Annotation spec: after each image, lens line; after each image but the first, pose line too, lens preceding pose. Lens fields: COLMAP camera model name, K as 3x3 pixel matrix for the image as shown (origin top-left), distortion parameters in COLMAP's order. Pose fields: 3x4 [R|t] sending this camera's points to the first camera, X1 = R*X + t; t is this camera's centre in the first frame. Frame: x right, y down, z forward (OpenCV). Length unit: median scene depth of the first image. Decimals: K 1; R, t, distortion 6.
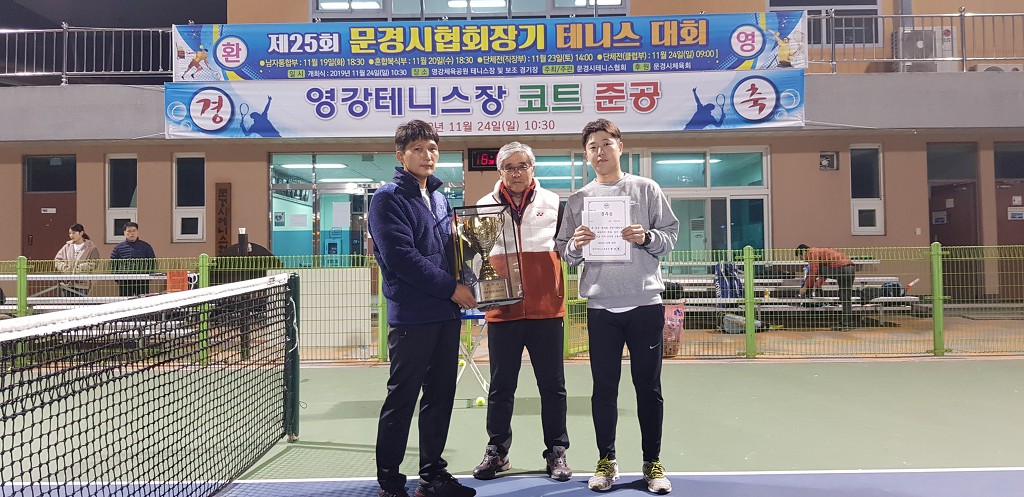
lens RADIAL K [[716.4, 0, 512.0], [0, 716.4, 248.5], [0, 0, 1]] dist [0.094347, -0.158729]
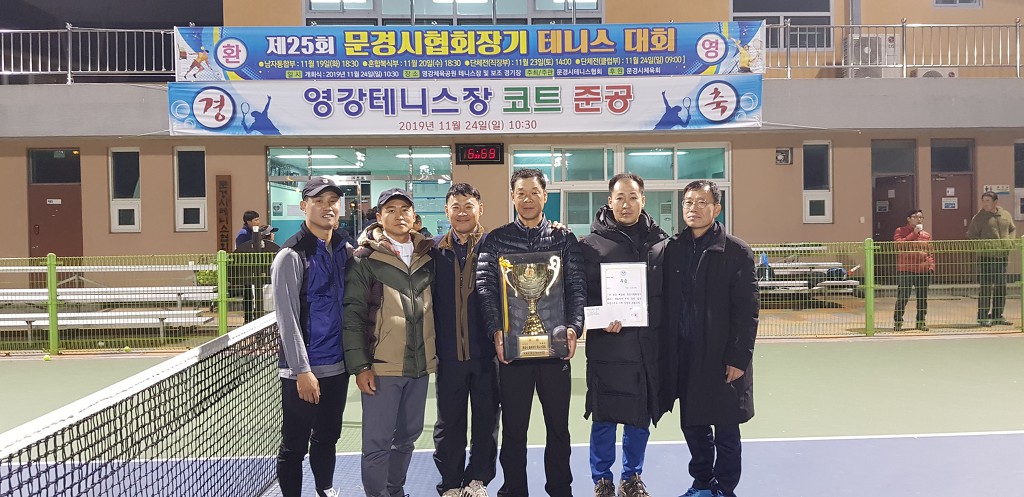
lens RADIAL K [[722.9, 0, 519.1], [0, 722.9, 249.8], [0, 0, 1]] dist [0.093905, -0.161485]
pose [[0.998757, -0.004272, 0.049659, -0.022144], [0.001951, 0.998907, 0.046709, -0.033669], [-0.049804, -0.046554, 0.997673, -0.101009]]
